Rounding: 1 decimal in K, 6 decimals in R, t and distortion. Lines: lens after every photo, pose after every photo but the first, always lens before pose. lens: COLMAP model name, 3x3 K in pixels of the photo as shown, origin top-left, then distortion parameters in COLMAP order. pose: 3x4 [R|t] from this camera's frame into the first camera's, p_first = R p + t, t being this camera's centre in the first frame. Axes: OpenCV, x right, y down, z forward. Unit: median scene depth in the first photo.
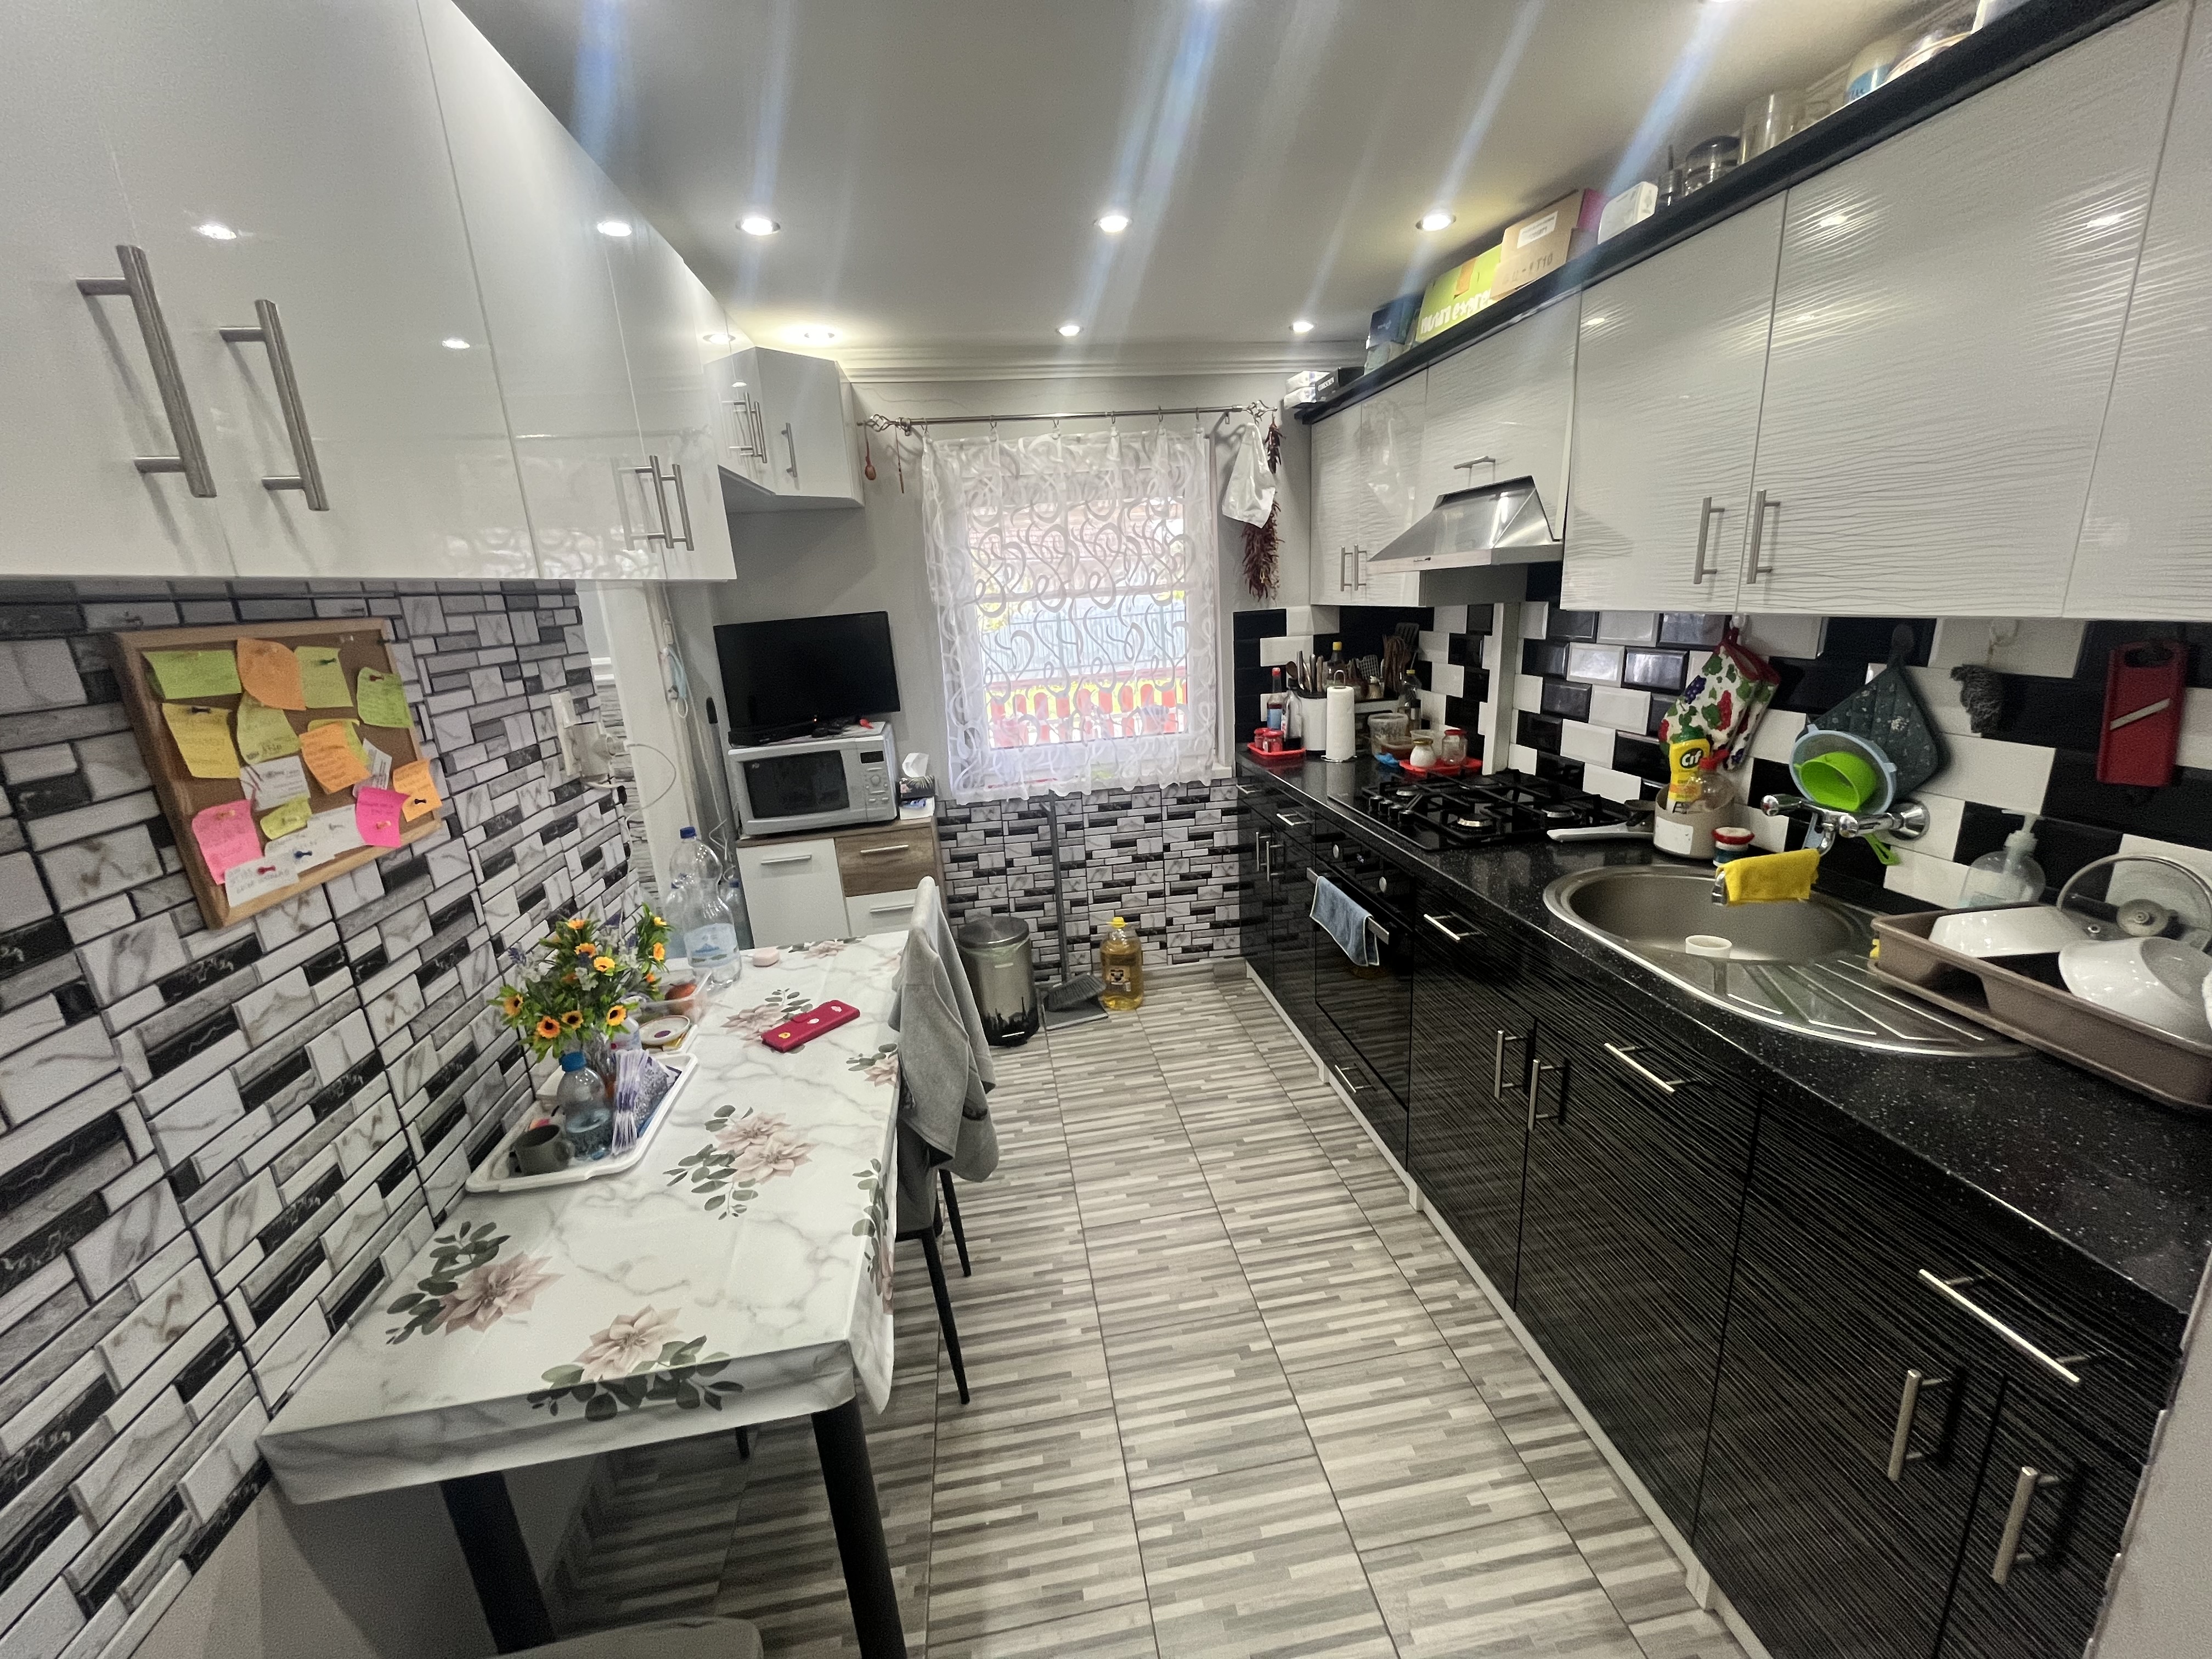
lens RADIAL K [[894.7, 0, 1103.9], [0, 894.7, 826.9], [0, 0, 1]] dist [-0.003480, -0.000725]
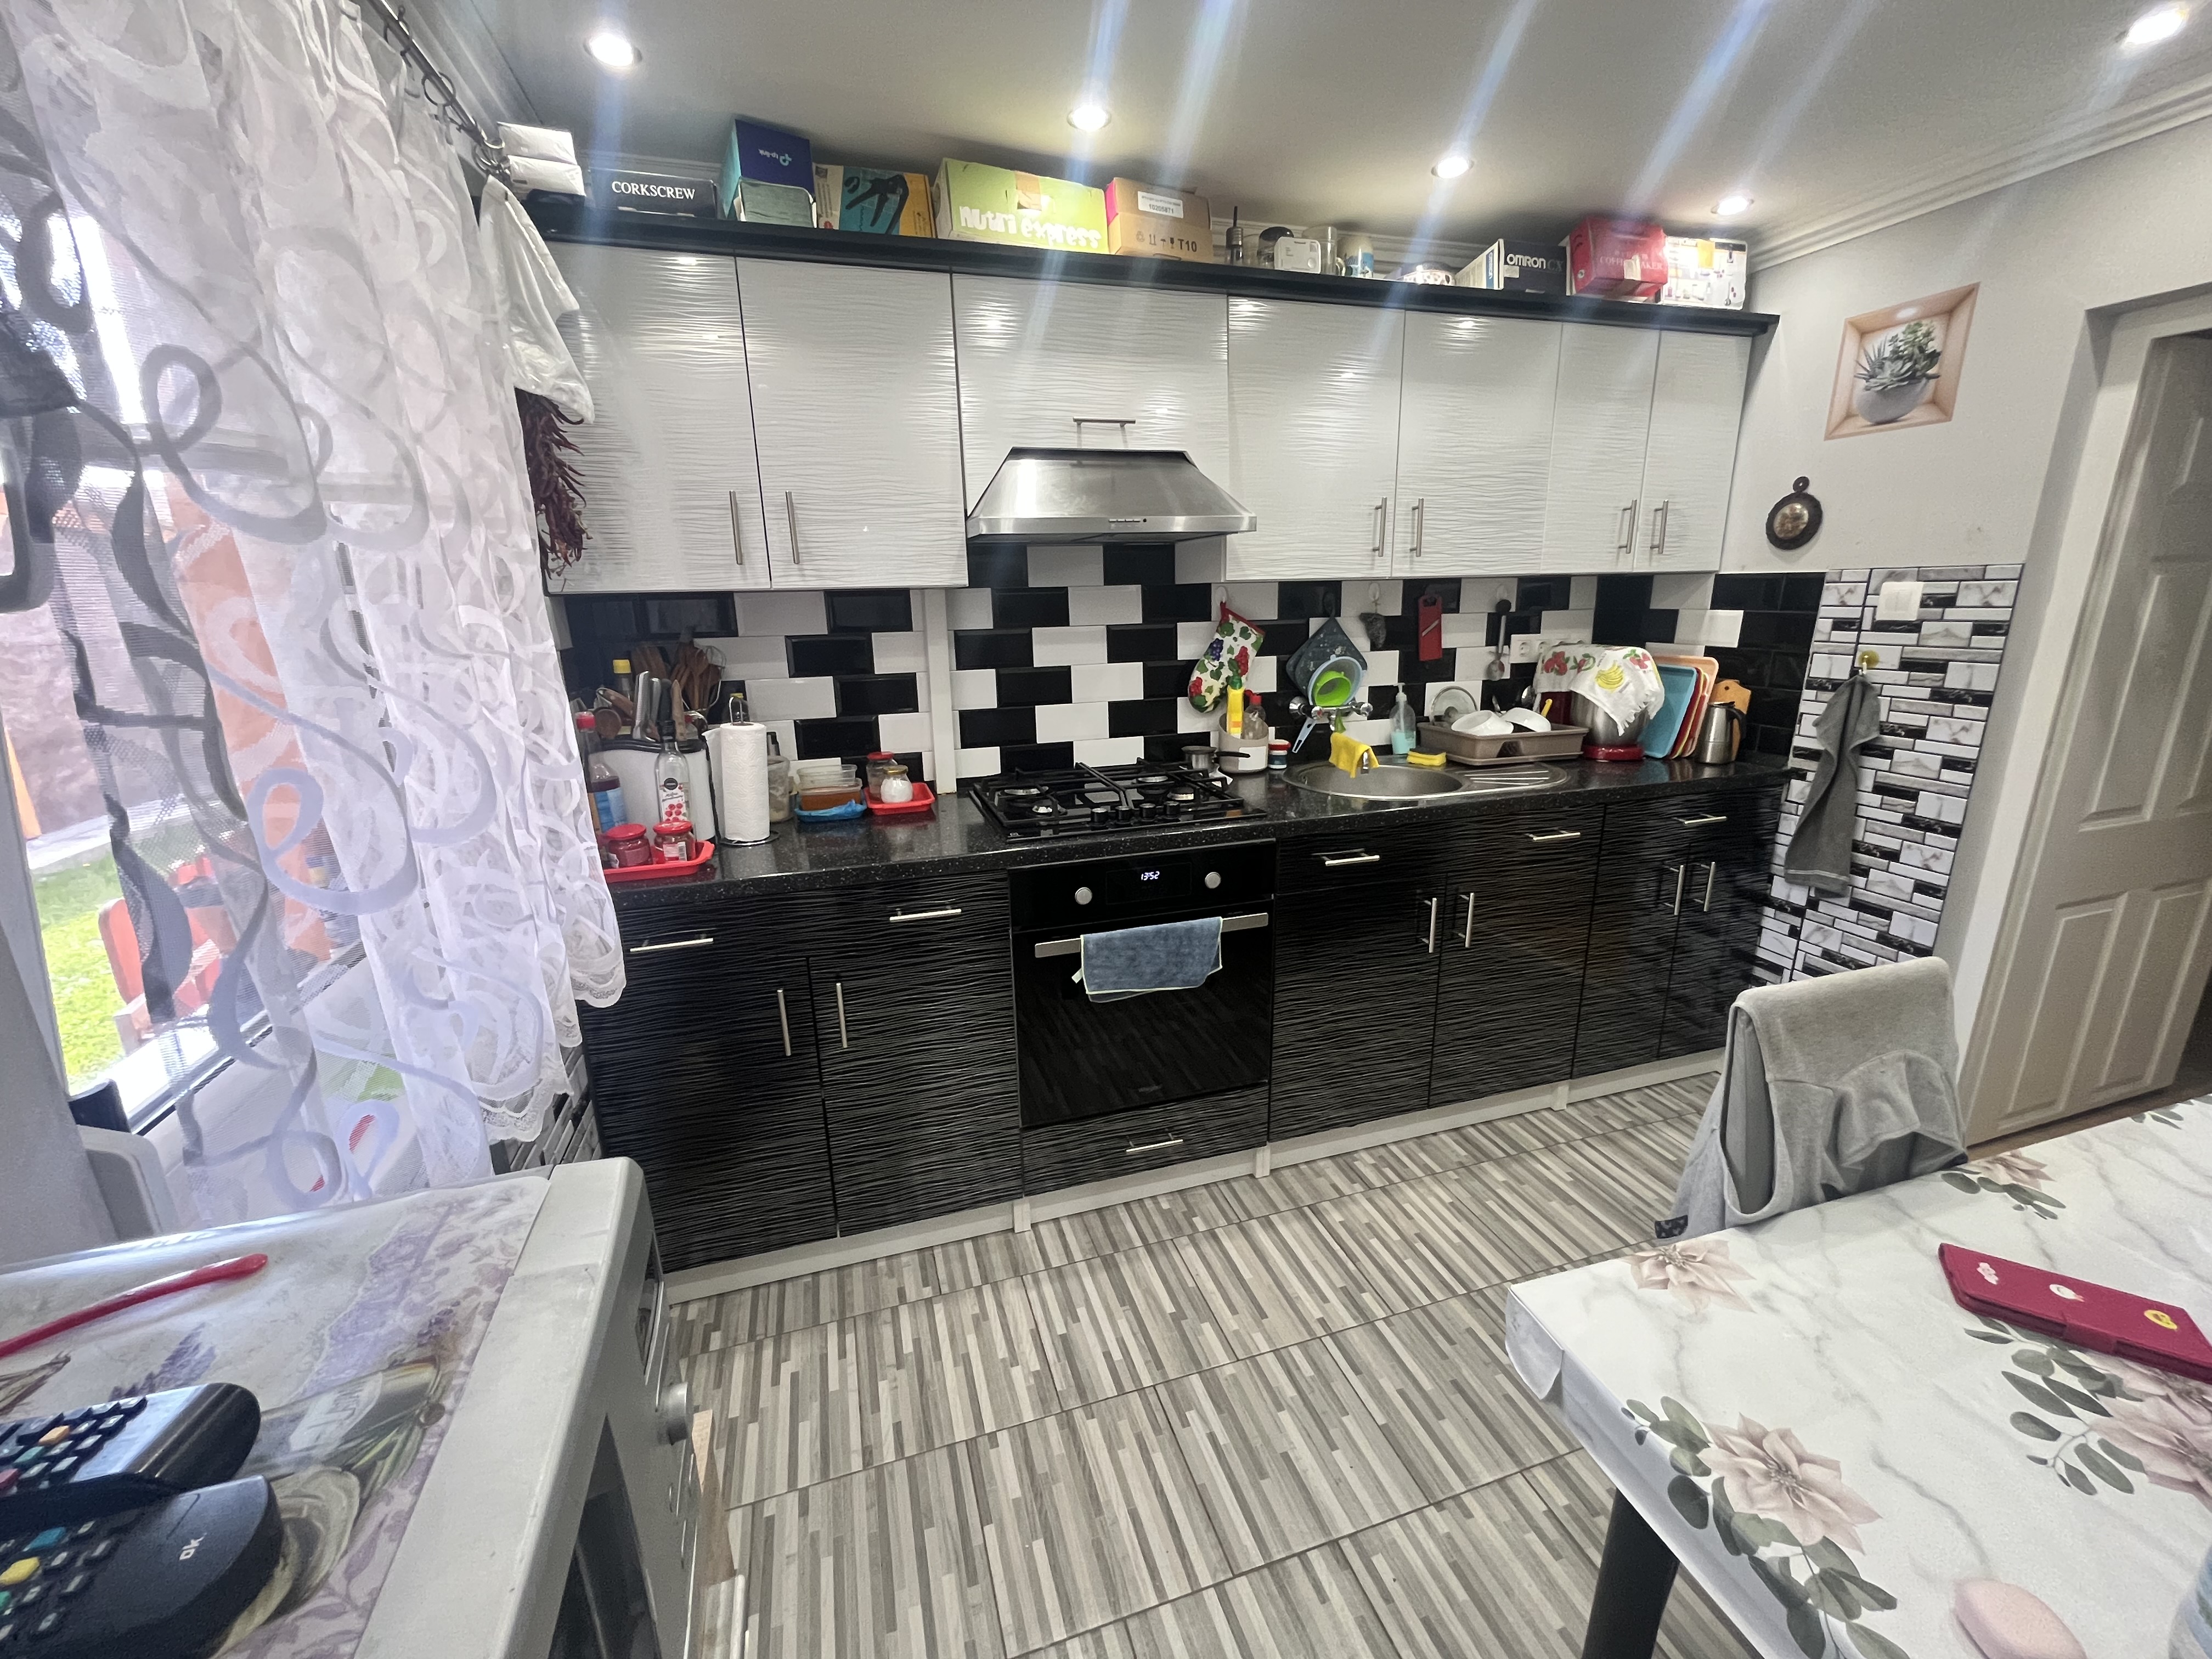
lens RADIAL K [[894.7, 0, 1100.4], [0, 894.7, 831.0], [0, 0, 1]] dist [-0.003480, -0.000725]
pose [[-0.152956, -0.197769, 0.968242, -0.624368], [0.280886, 0.930661, 0.234465, -0.263997], [-0.947474, 0.307828, -0.086800, 1.374558]]
